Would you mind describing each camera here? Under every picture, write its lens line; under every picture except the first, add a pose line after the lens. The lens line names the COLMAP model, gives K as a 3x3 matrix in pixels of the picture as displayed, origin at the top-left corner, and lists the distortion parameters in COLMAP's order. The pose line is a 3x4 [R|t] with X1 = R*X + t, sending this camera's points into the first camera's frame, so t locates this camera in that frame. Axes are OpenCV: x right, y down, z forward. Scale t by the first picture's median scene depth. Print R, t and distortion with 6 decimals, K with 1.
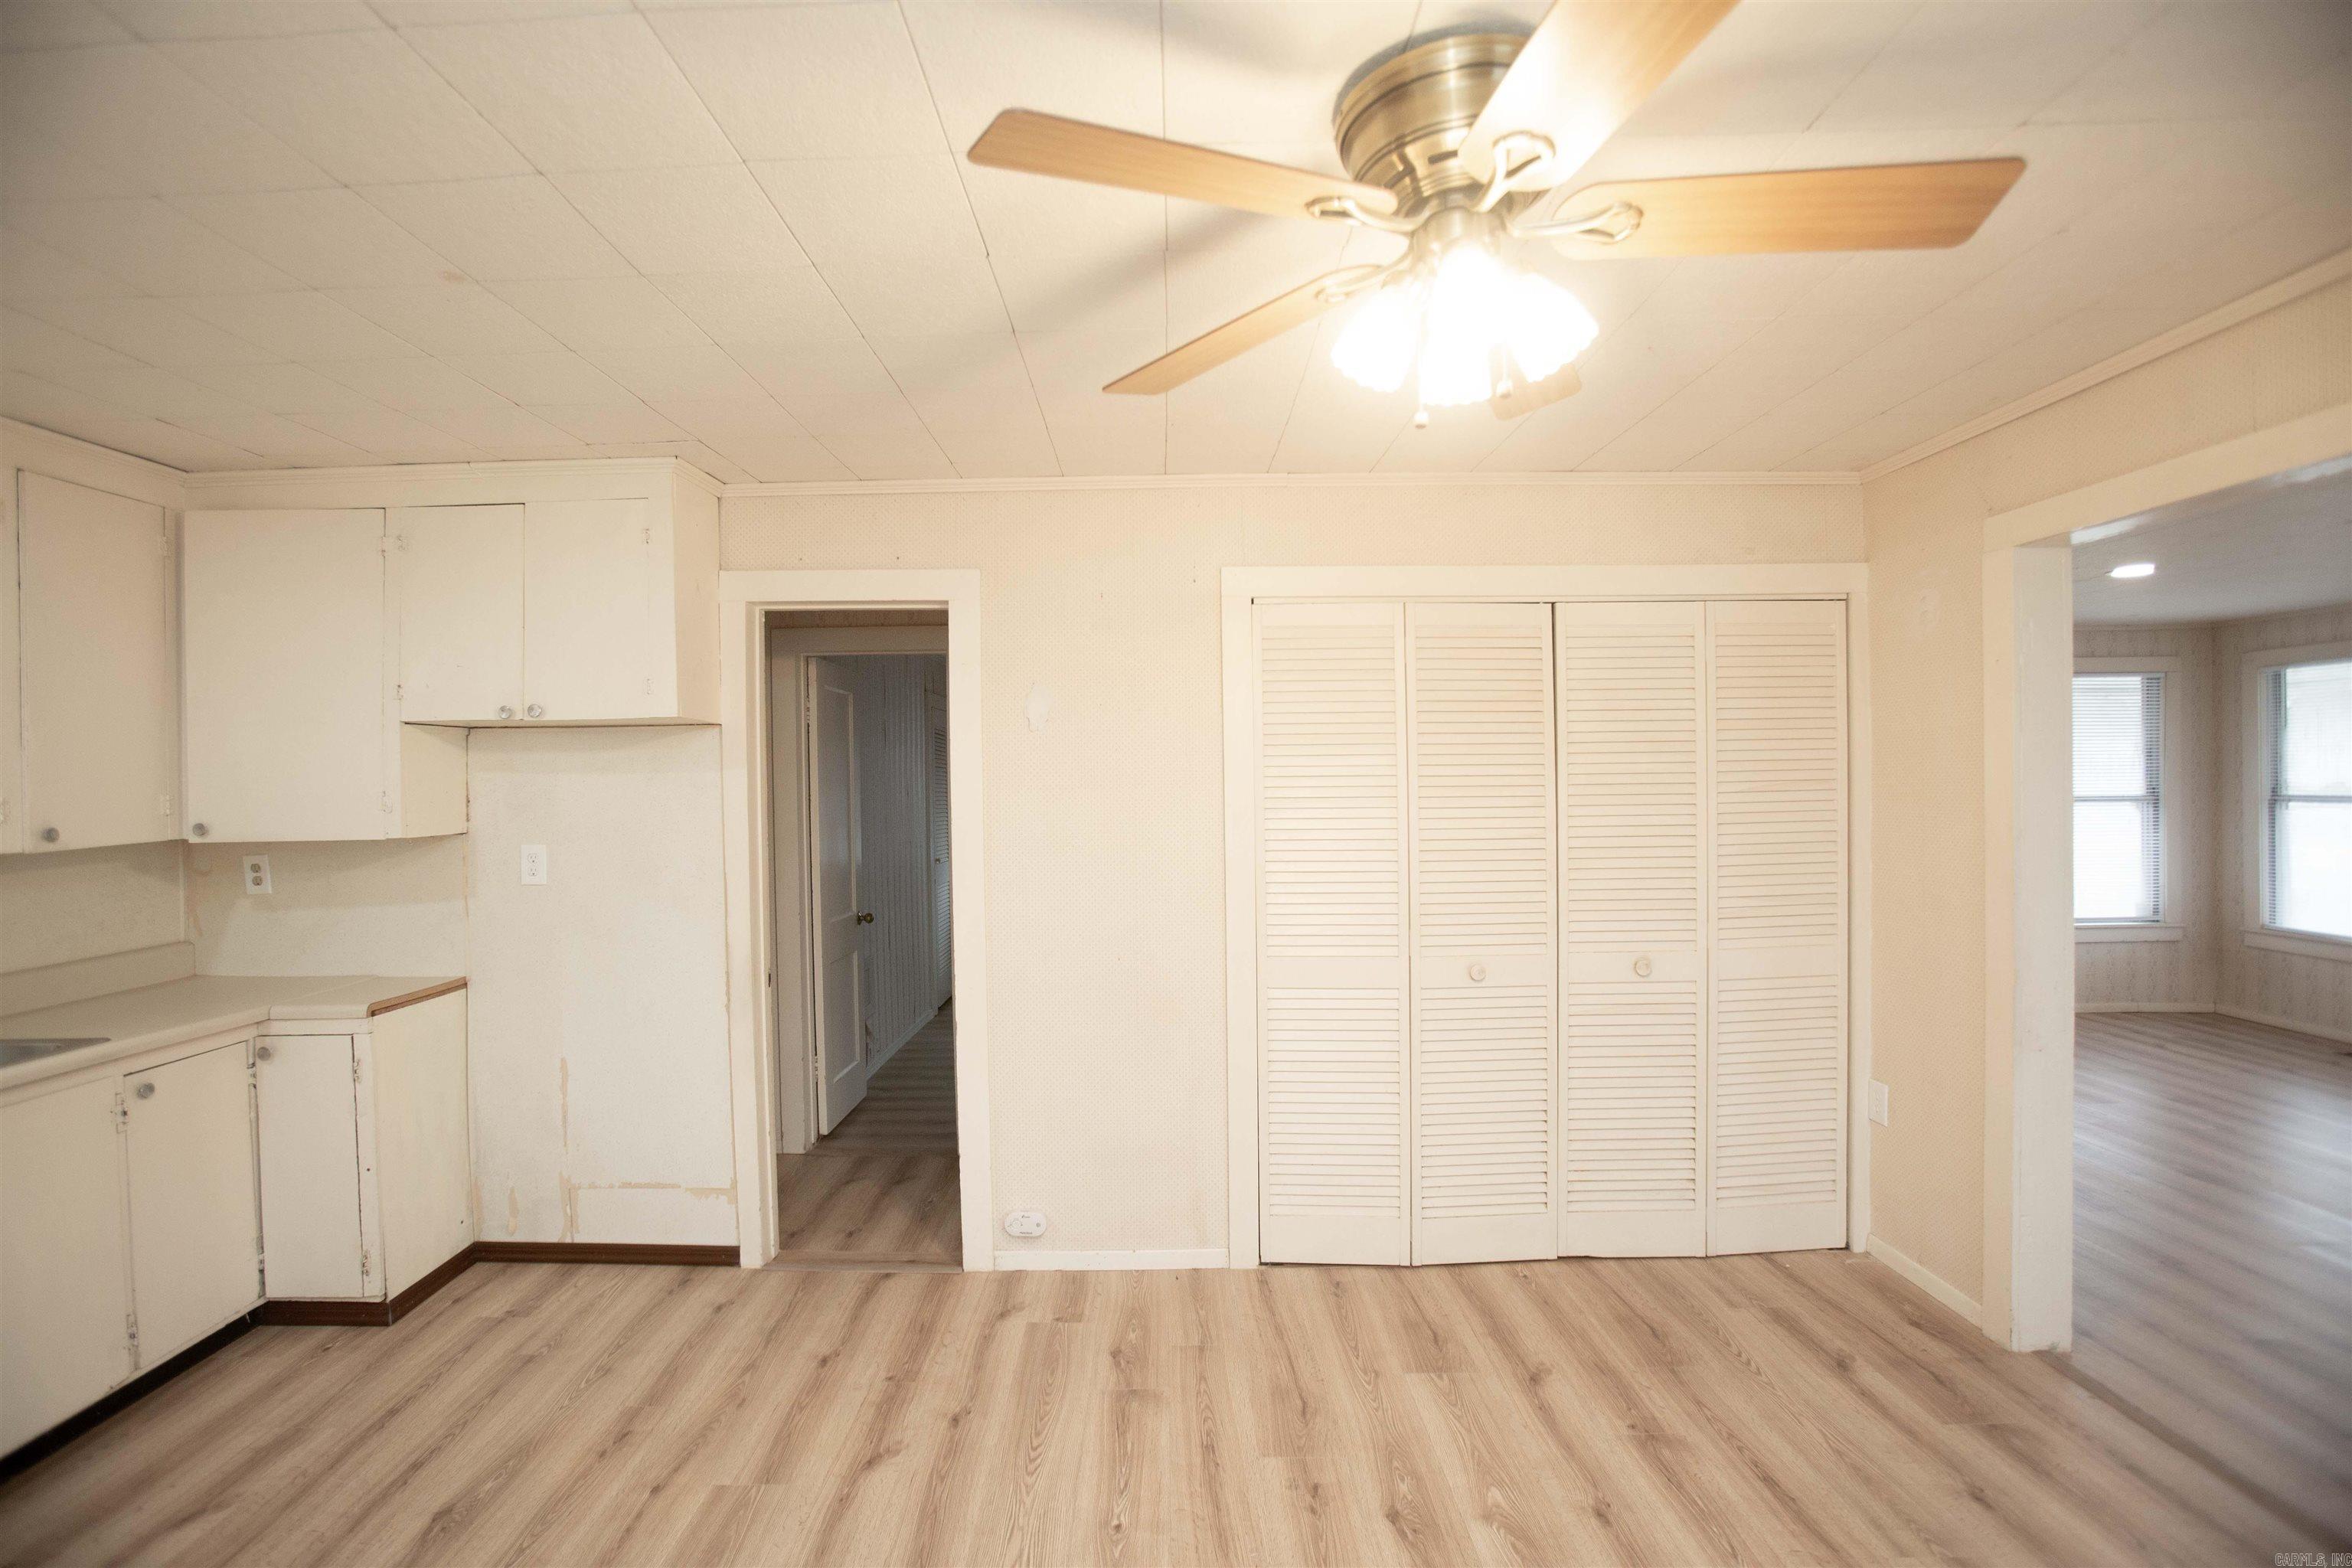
lens RADIAL K [[1066.3, 0, 1136.2], [0, 1066.3, 788.4], [0, 0, 1]] dist [-0.056688, 0.016818]
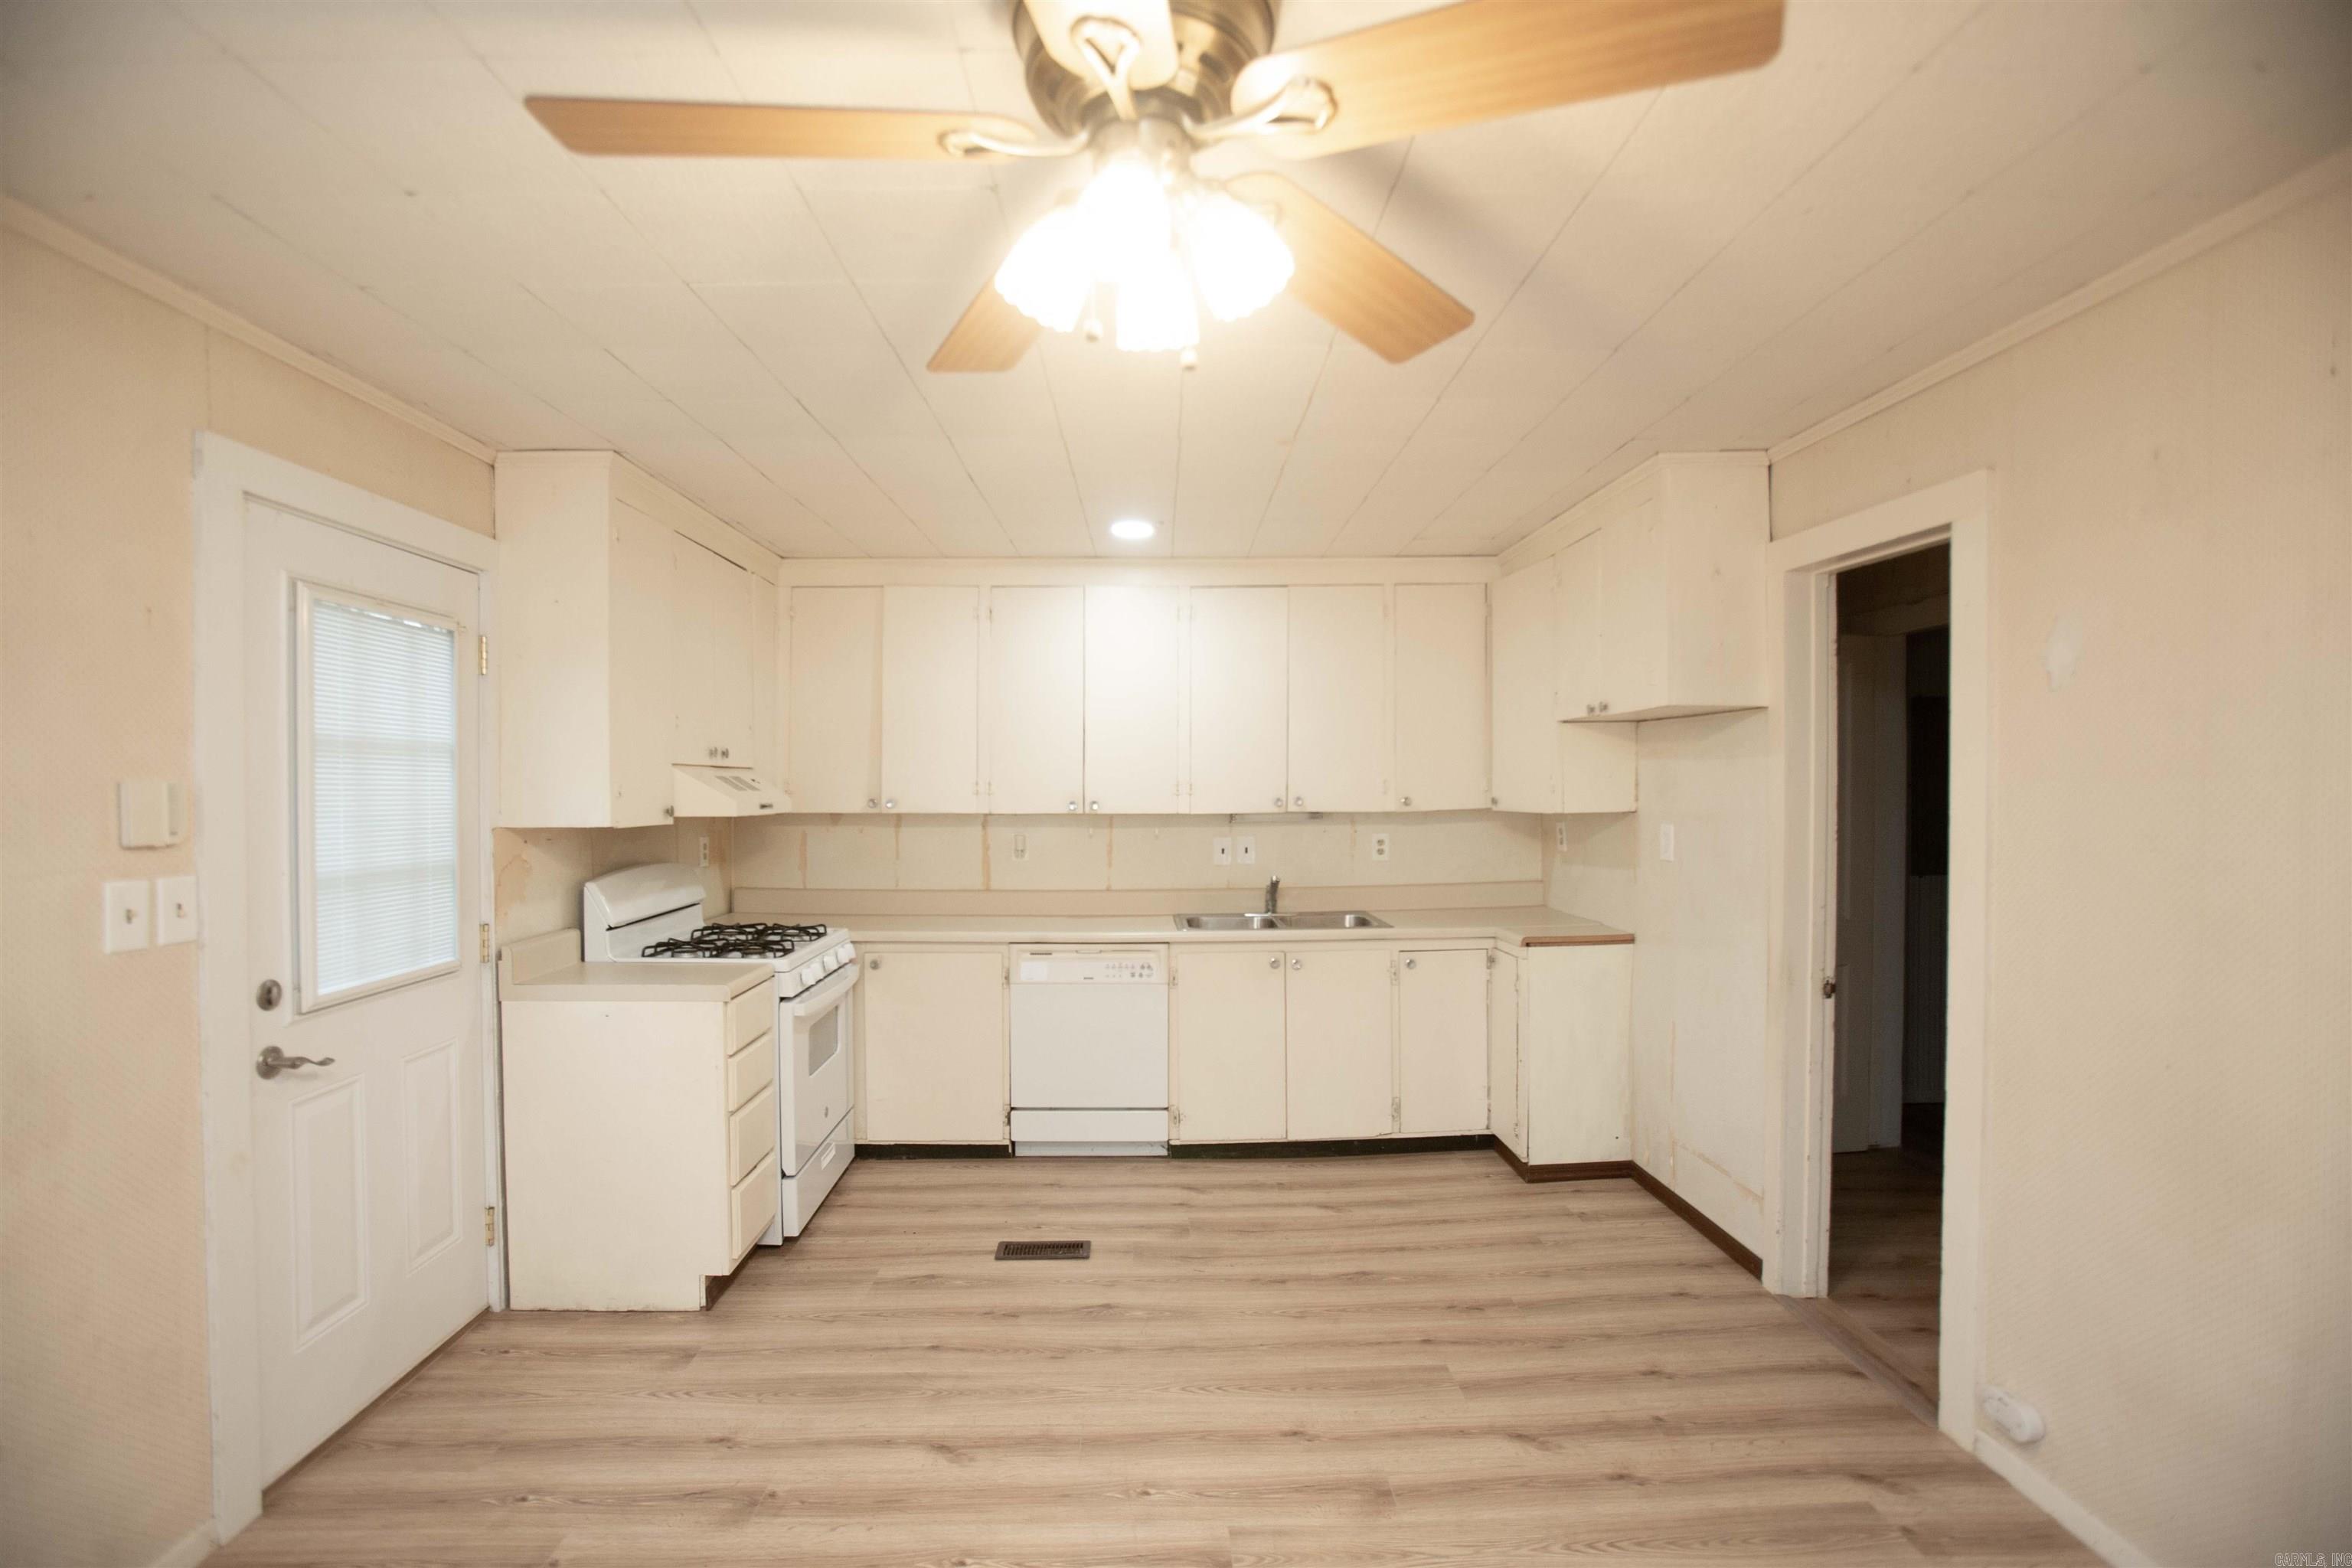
lens RADIAL K [[1066.3, 0, 1174.9], [0, 1066.3, 788.8], [0, 0, 1]] dist [-0.056688, 0.016818]
pose [[0.057169, 0.018799, -0.998188, 0.563582], [0.007716, 0.999785, 0.019271, -0.010460], [0.998335, -0.008804, 0.057011, 0.463083]]
